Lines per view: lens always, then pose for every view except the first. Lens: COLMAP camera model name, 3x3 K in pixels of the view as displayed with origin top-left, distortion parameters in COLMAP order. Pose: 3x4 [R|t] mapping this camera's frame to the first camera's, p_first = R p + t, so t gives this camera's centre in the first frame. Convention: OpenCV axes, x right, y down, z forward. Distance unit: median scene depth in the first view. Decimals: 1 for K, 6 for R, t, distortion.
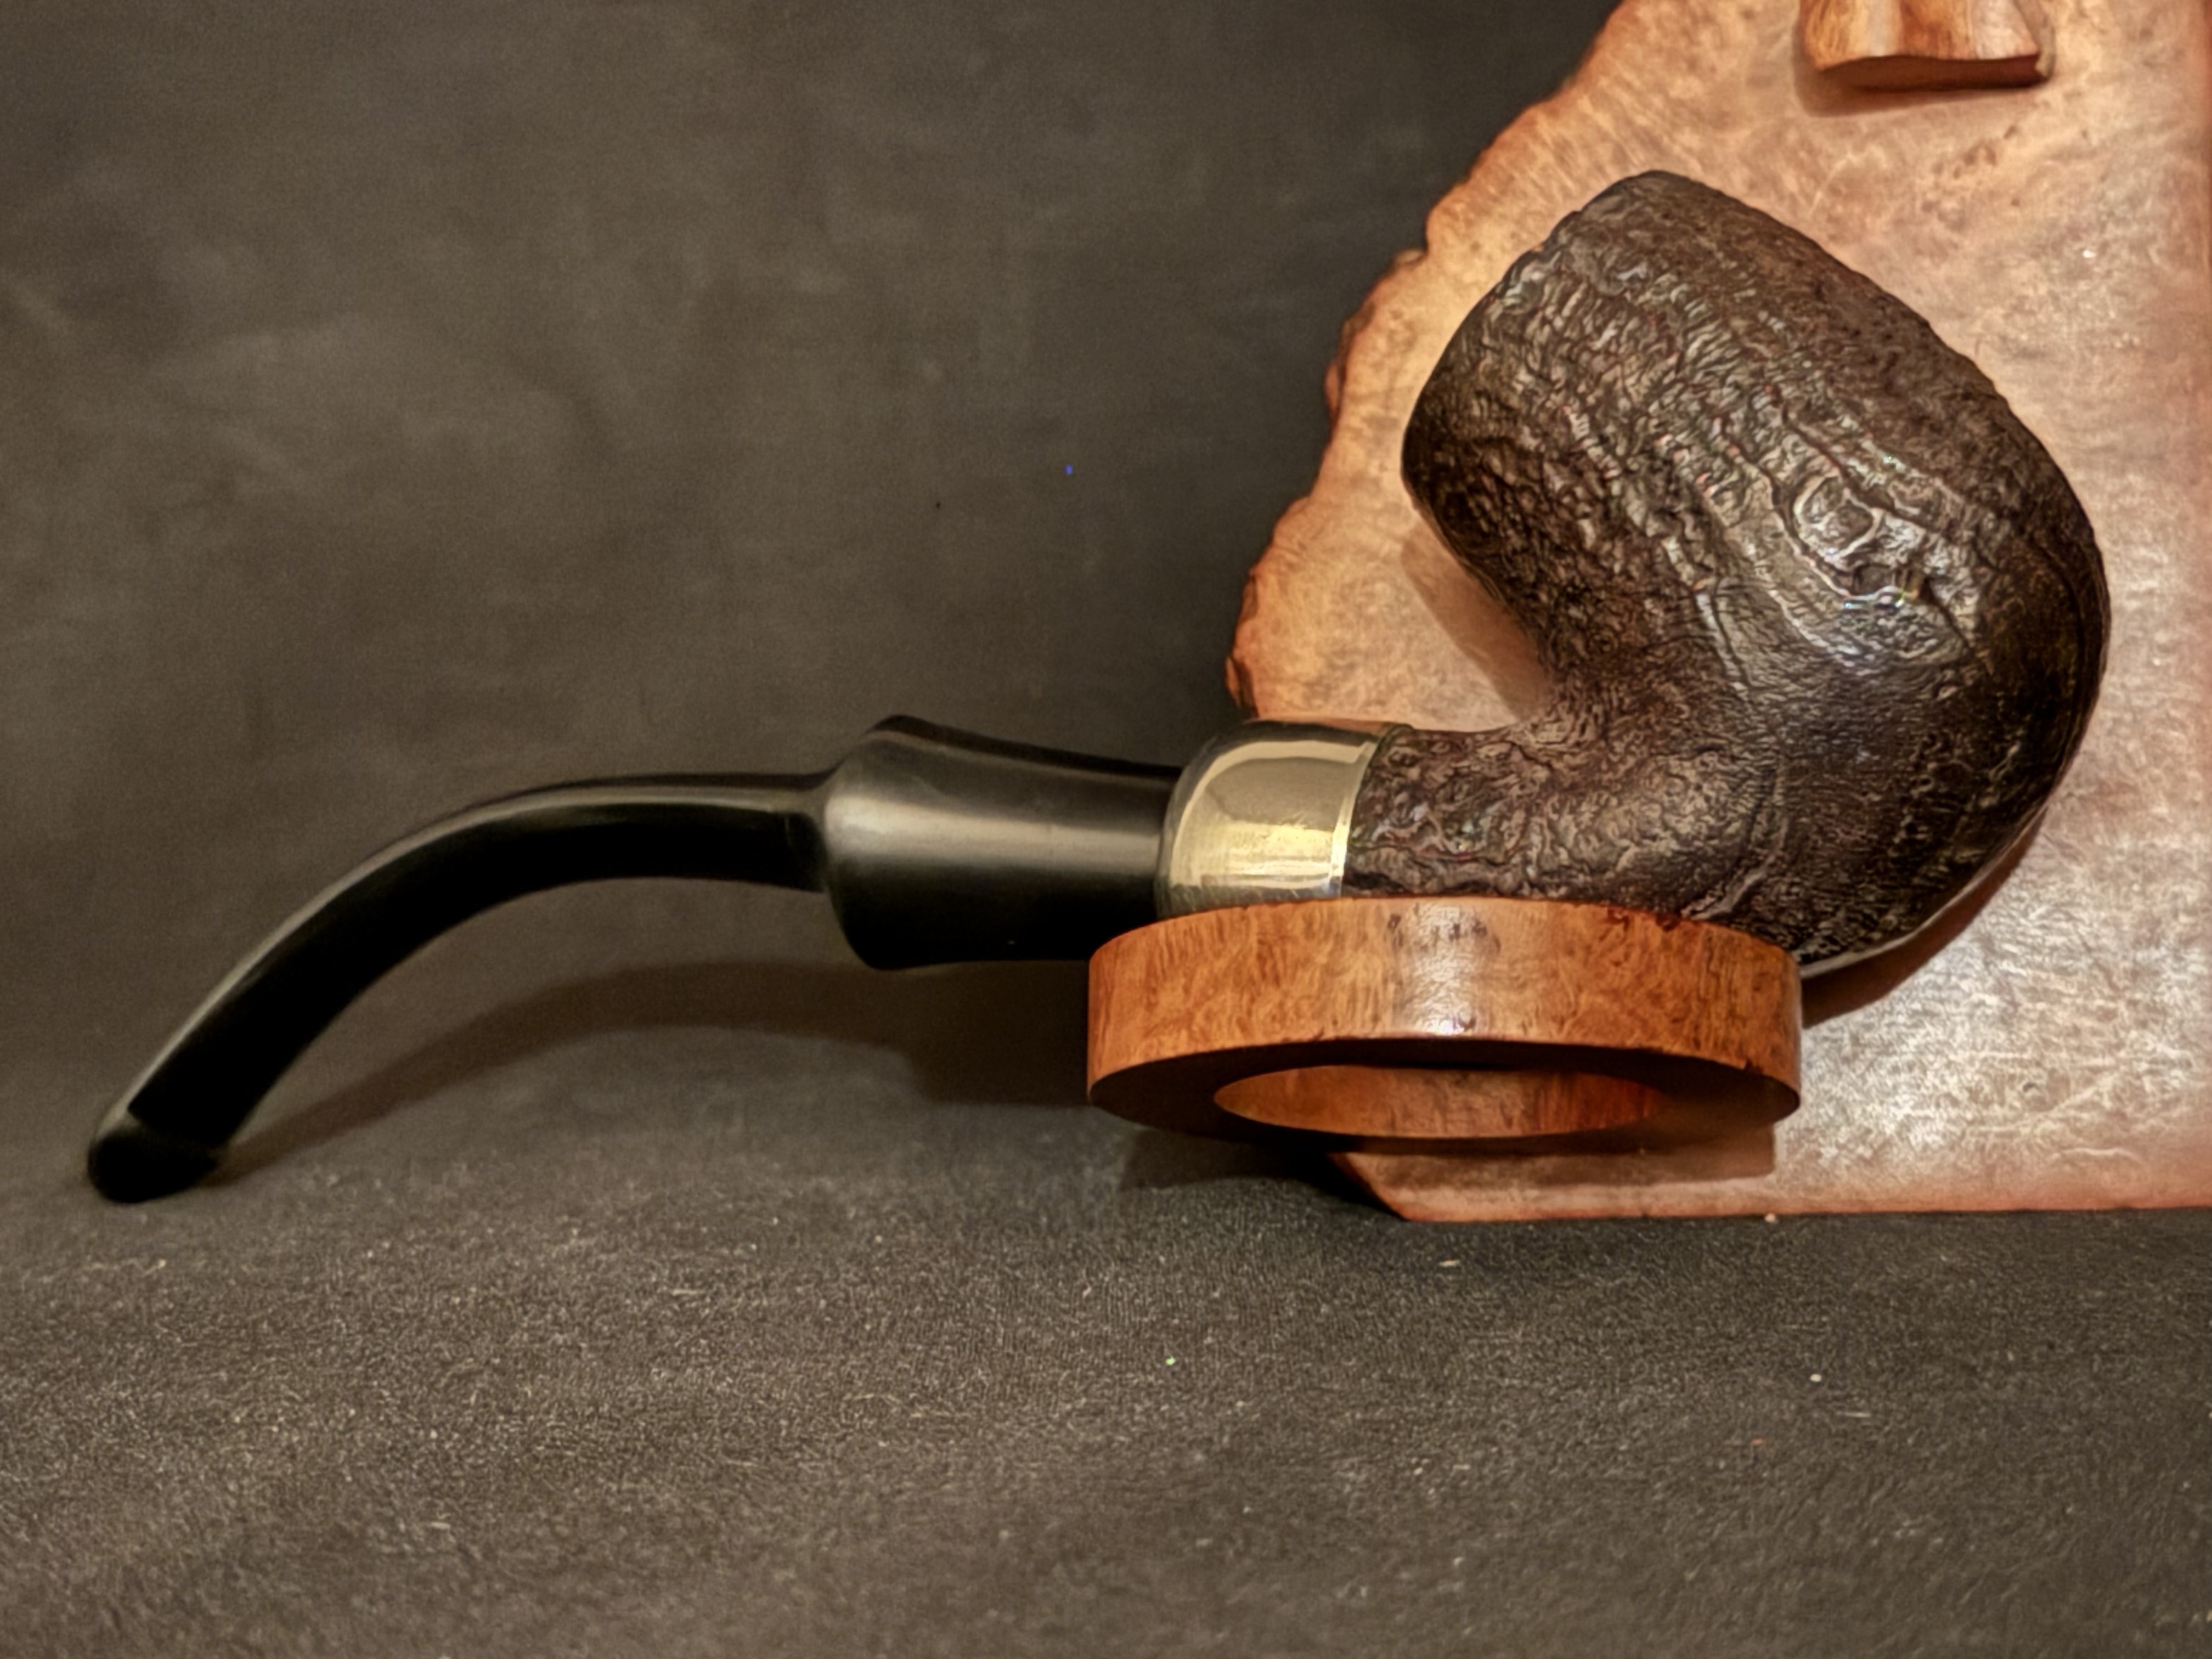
lens RADIAL K [[4111.2, 0, 1096.4], [0, 4111.2, 813.8], [0, 0, 1]] dist [0.125928, 0.000000]
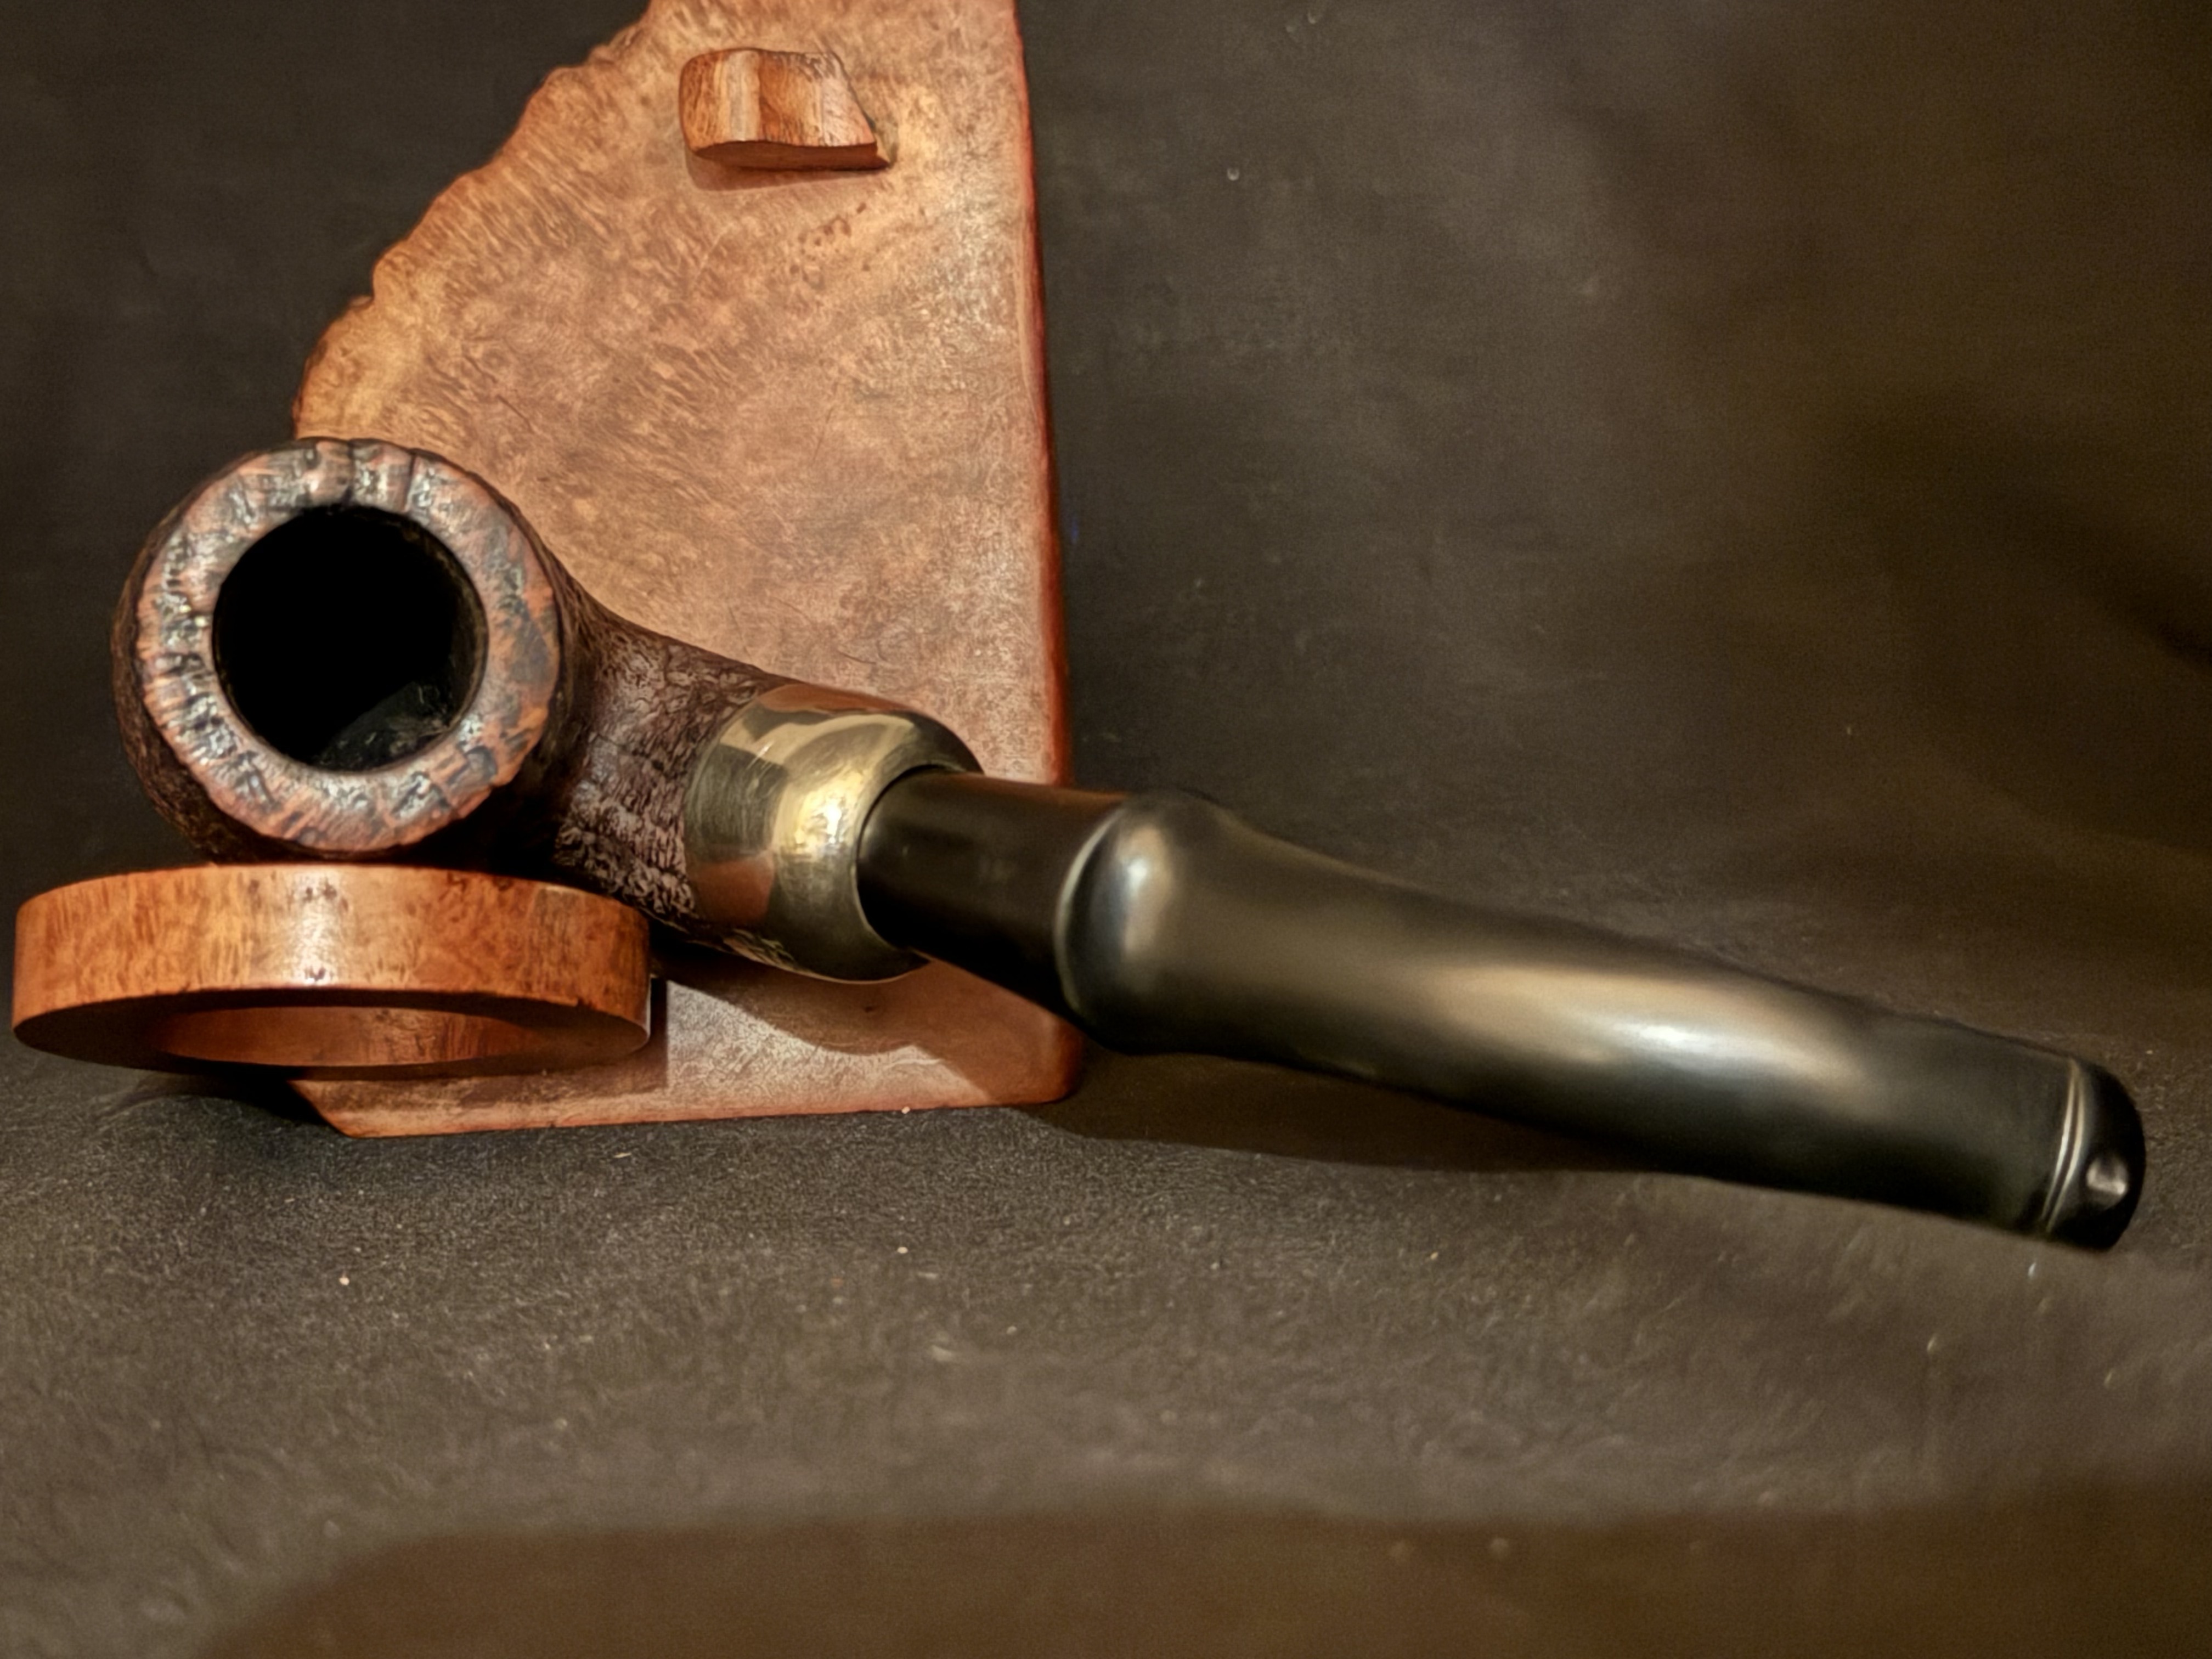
lens RADIAL K [[3394.7, 0, 1096.0], [0, 3394.7, 823.6], [0, 0, 1]] dist [0.130672, 0.000000]
pose [[0.986637, -0.013301, 0.162389, 0.128715], [0.009763, 0.999698, 0.022561, -0.009120], [-0.162640, -0.020675, 0.986469, 0.018441]]
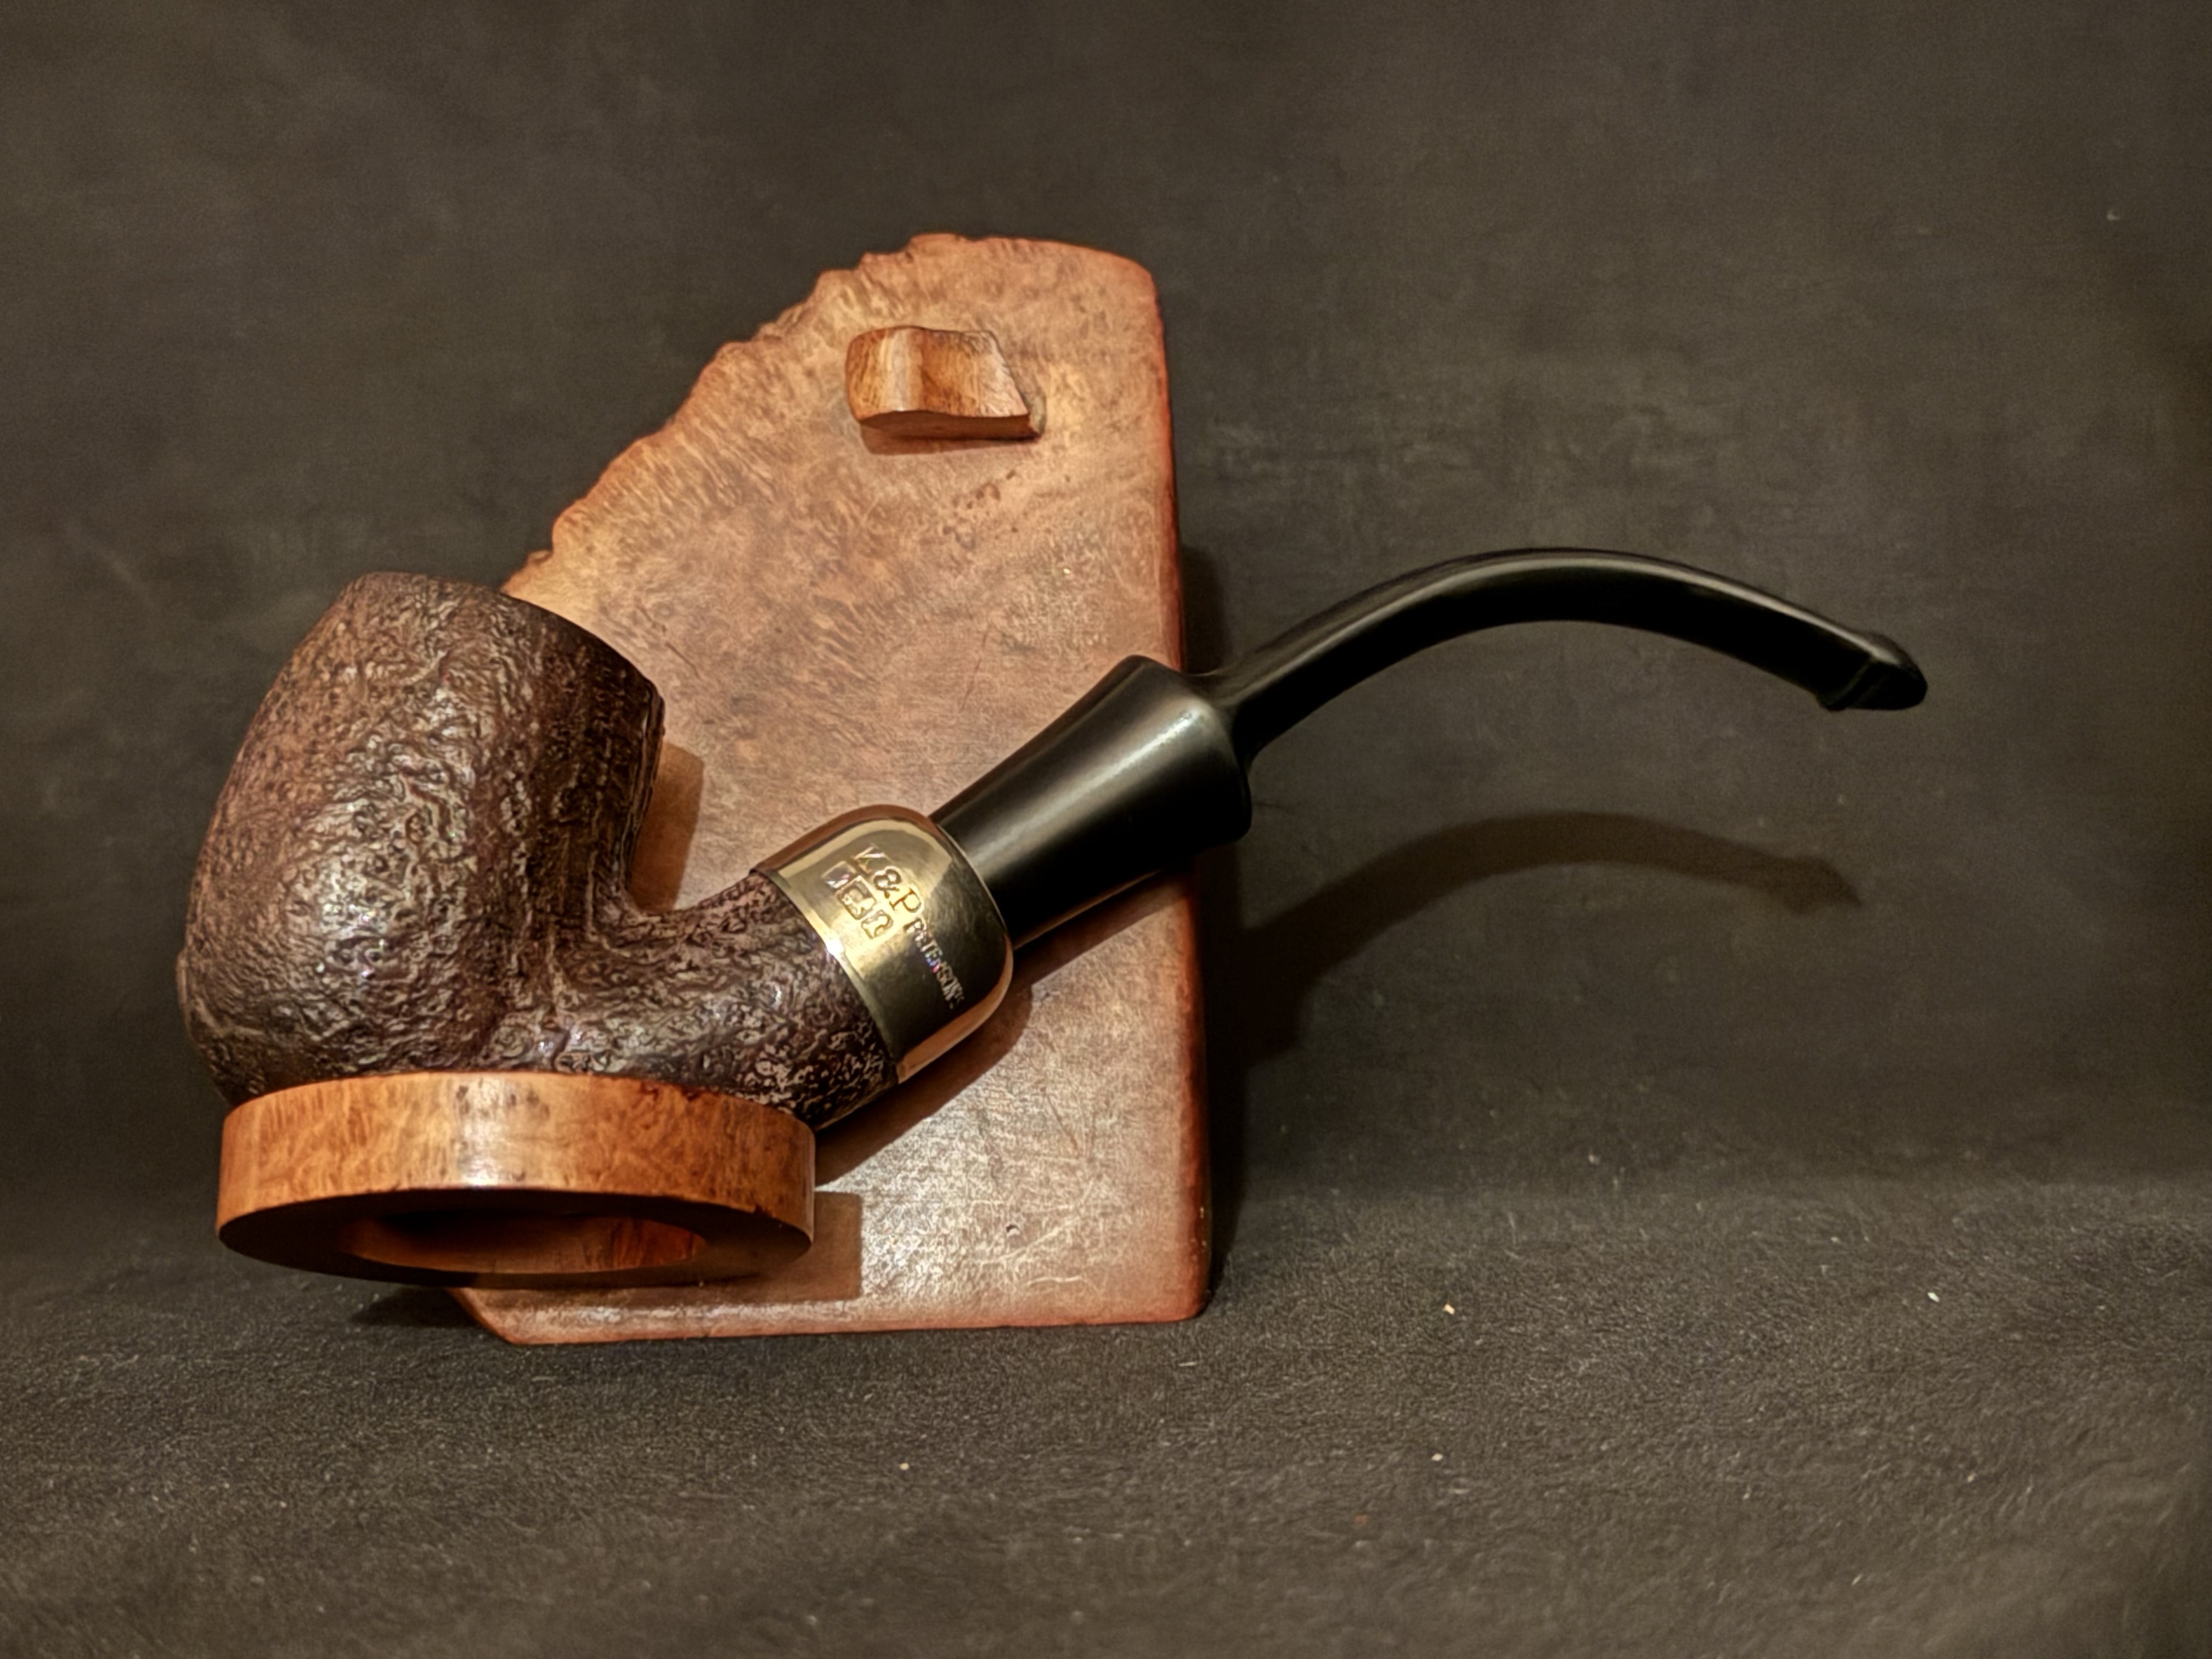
lens RADIAL K [[3394.7, 0, 1091.5], [0, 3394.7, 841.7], [0, 0, 1]] dist [0.130672, 0.000000]
pose [[0.986034, 0.015410, 0.165830, 0.075407], [-0.006284, 0.998444, -0.055415, 0.005934], [-0.166426, 0.053599, 0.984596, -0.025970]]
